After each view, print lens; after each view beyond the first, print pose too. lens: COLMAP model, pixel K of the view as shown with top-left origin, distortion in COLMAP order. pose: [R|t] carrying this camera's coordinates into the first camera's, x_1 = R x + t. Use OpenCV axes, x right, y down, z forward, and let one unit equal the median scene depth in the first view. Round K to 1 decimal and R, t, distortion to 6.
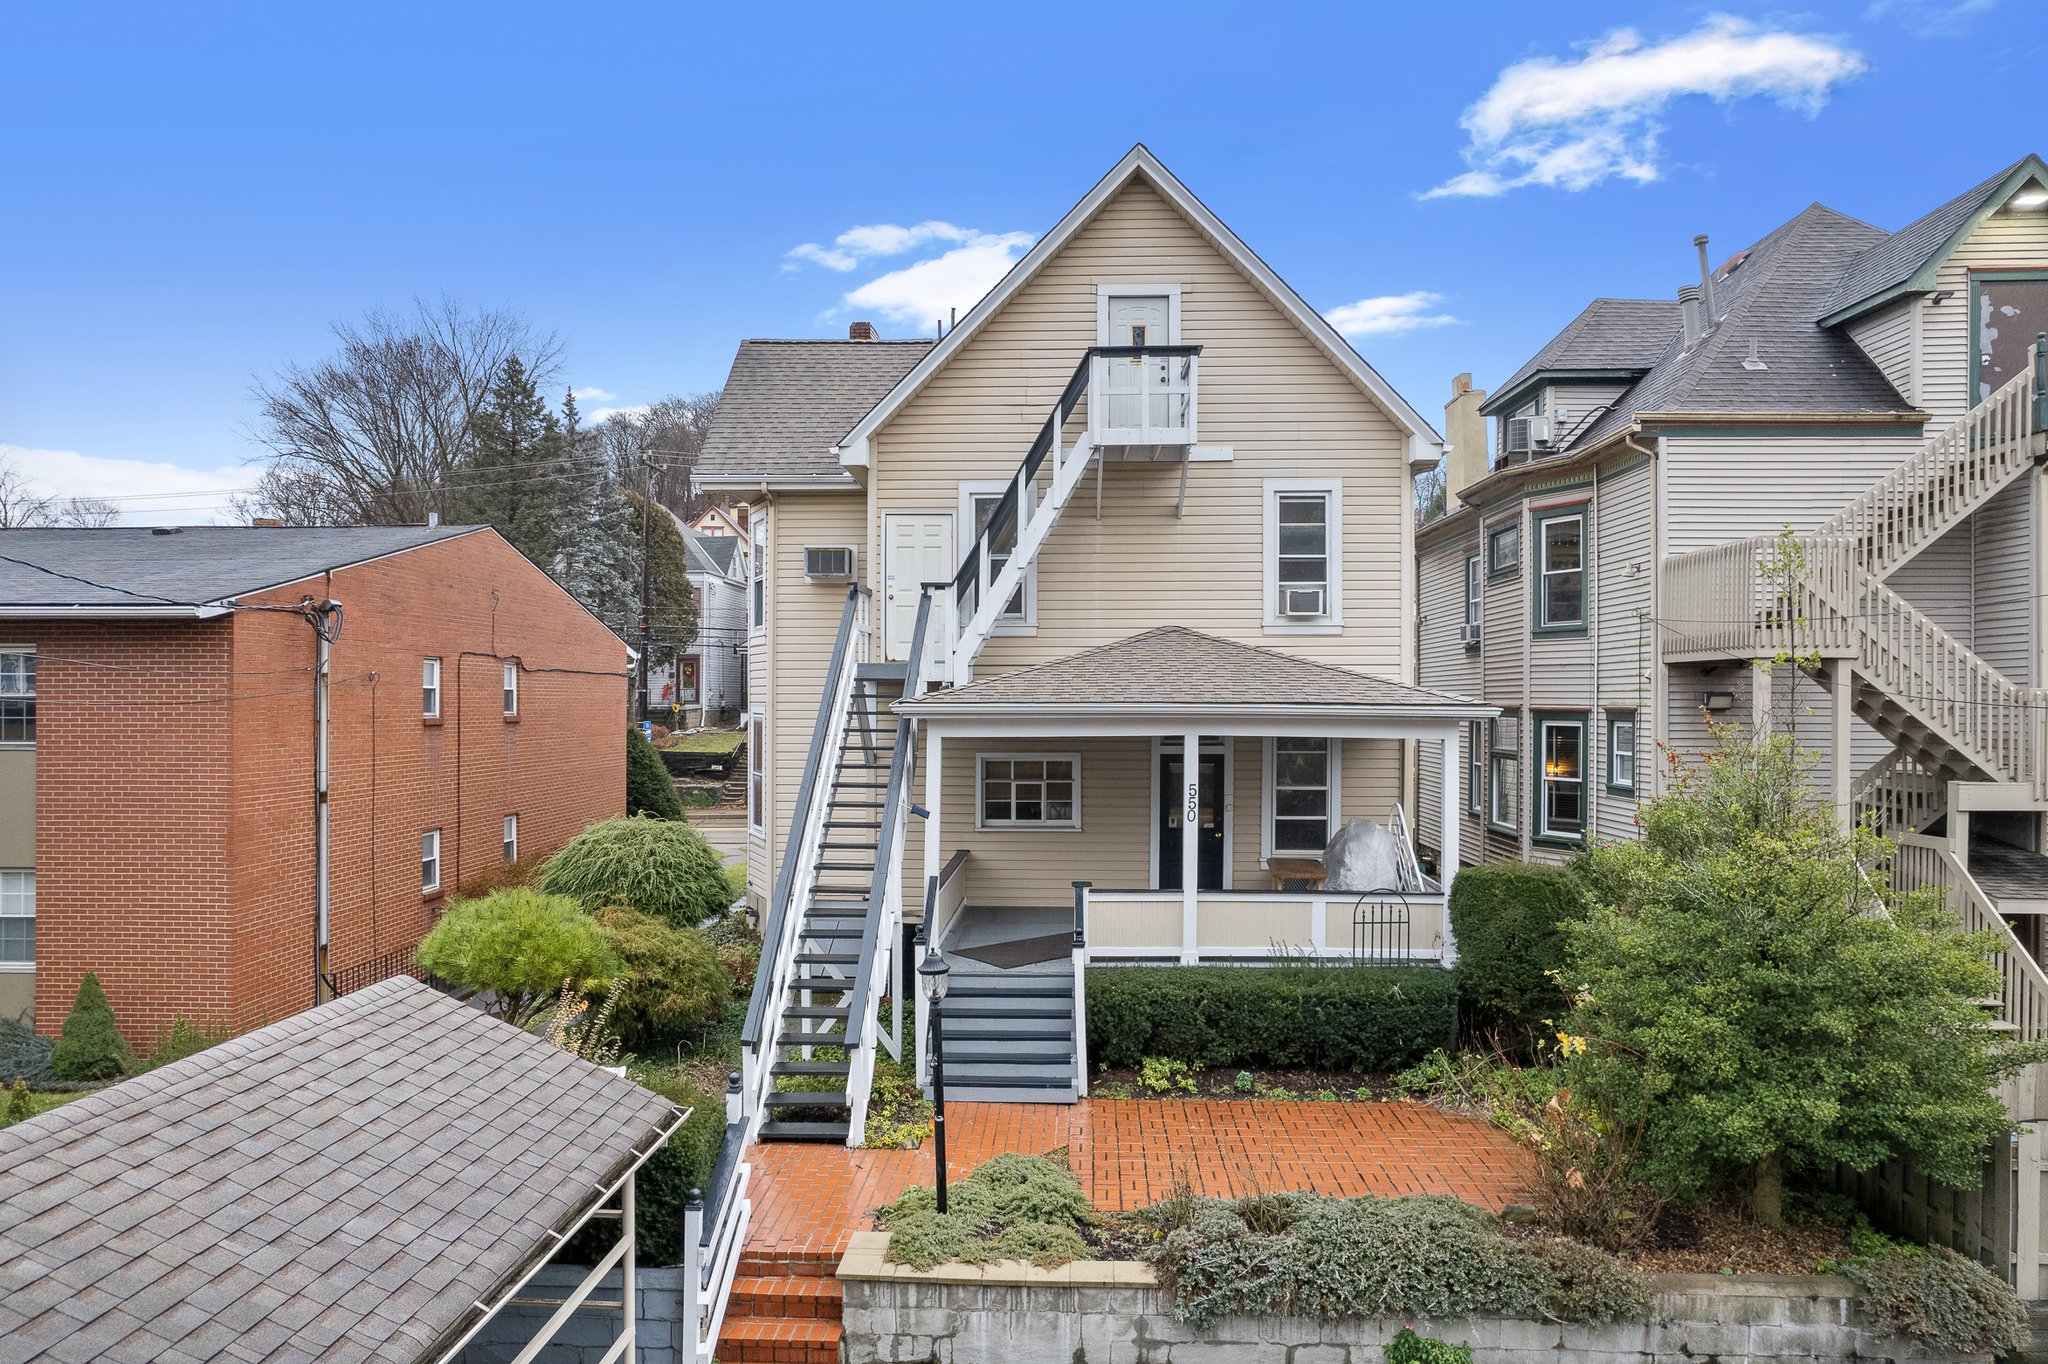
lens RADIAL K [[1340.9, 0, 1005.4], [0, 1340.9, 678.4], [0, 0, 1]] dist [-0.051196, 0.038893]
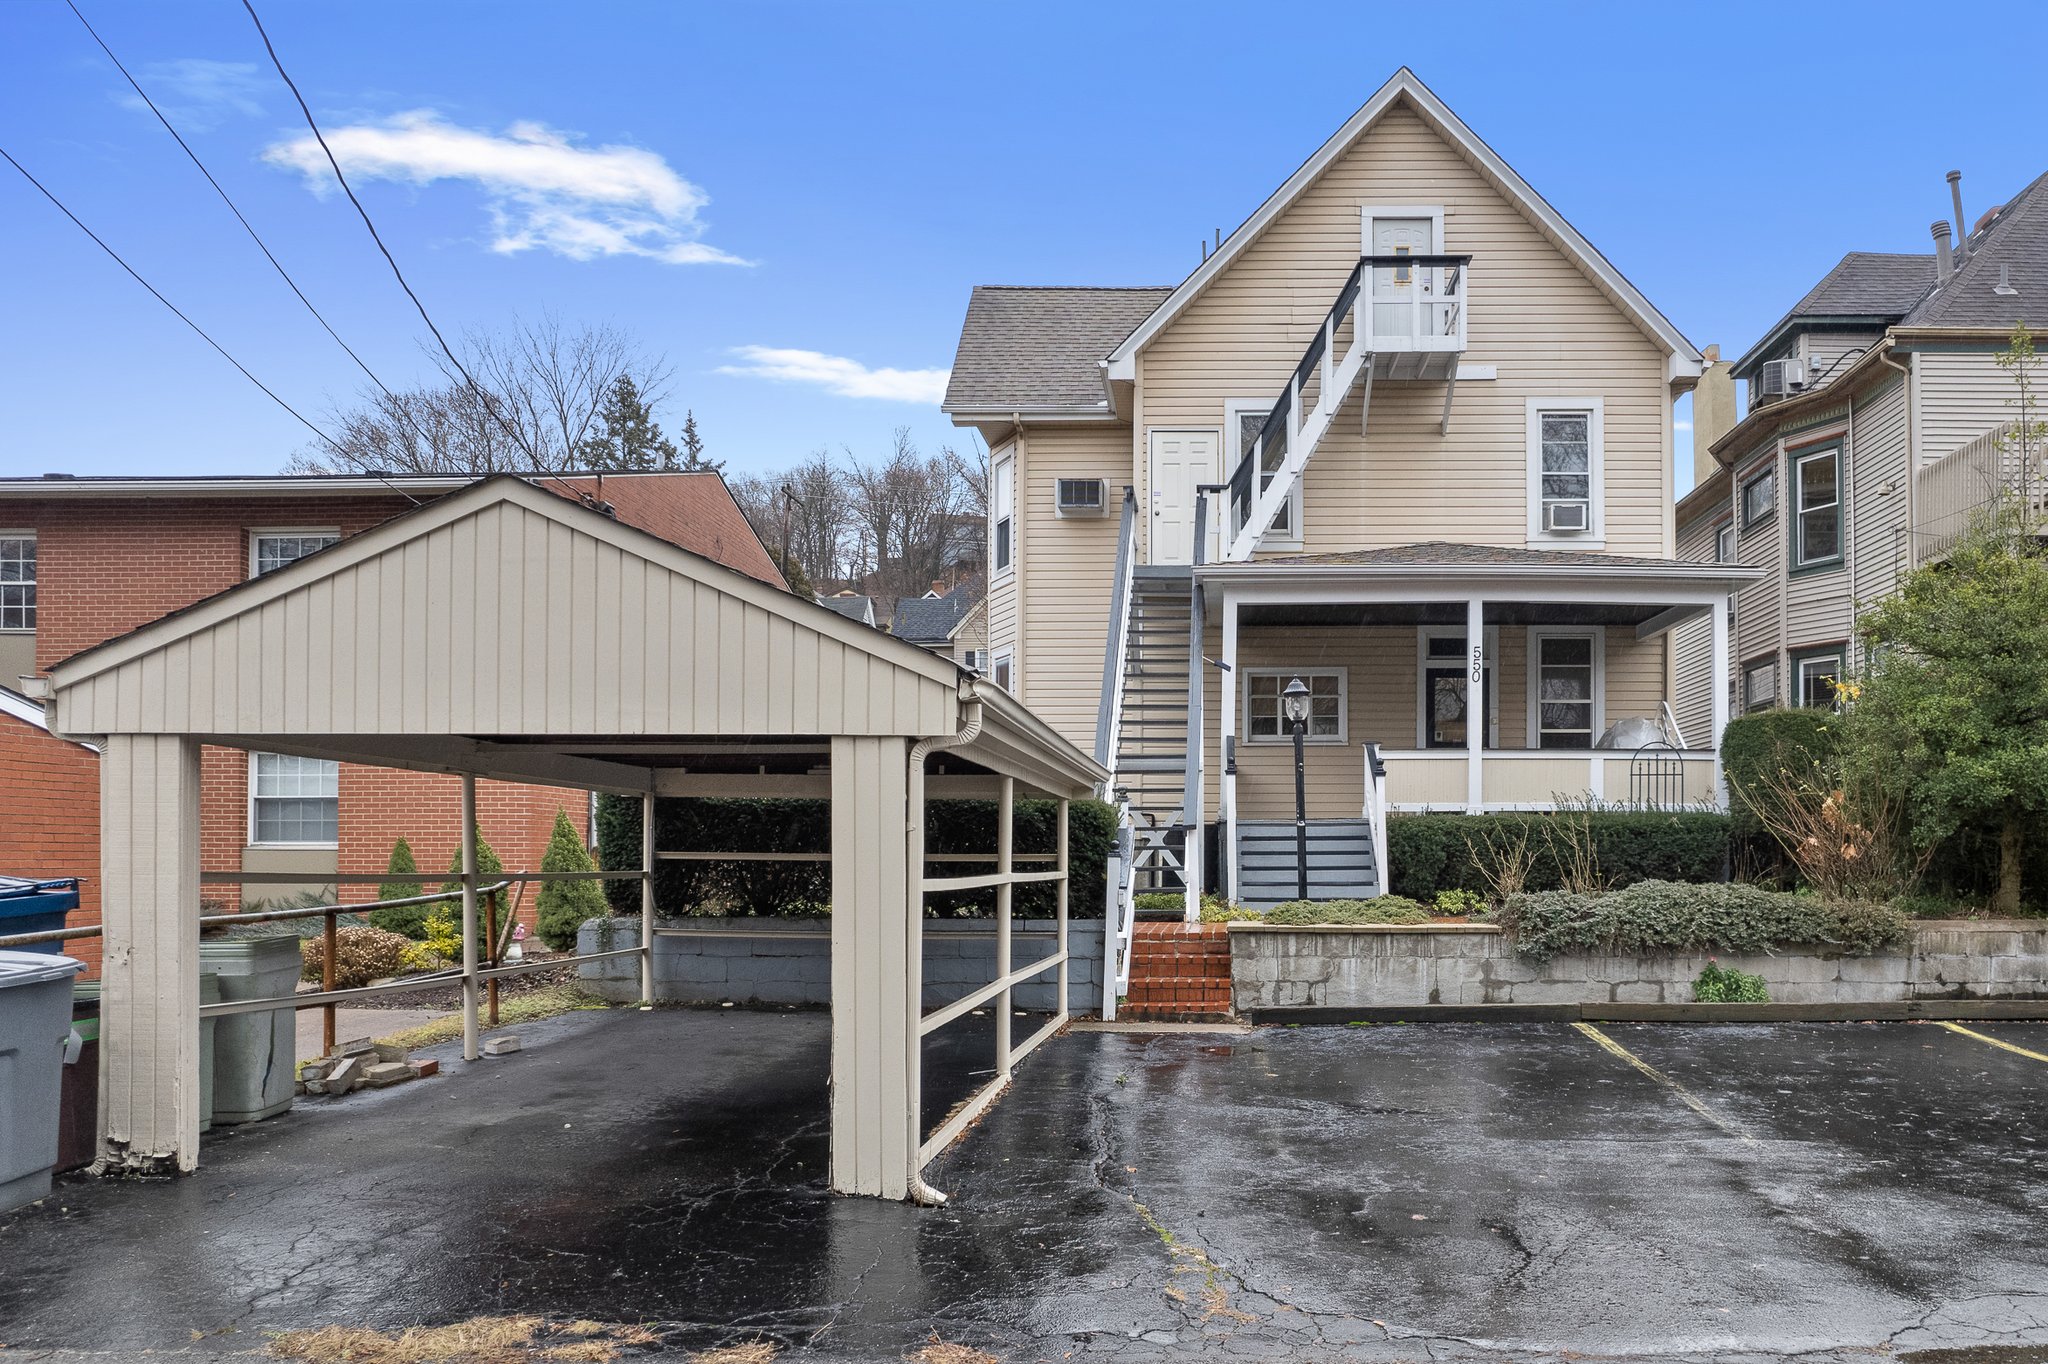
lens RADIAL K [[1690.8, 0, 1134.8], [0, 1690.8, 881.1], [0, 0, 1]] dist [-0.048855, 0.008273]
pose [[0.999809, 0.000194, 0.019522, -0.129164], [-0.000113, 0.999991, -0.004157, 0.224152], [-0.019522, 0.004154, 0.999801, -0.265410]]
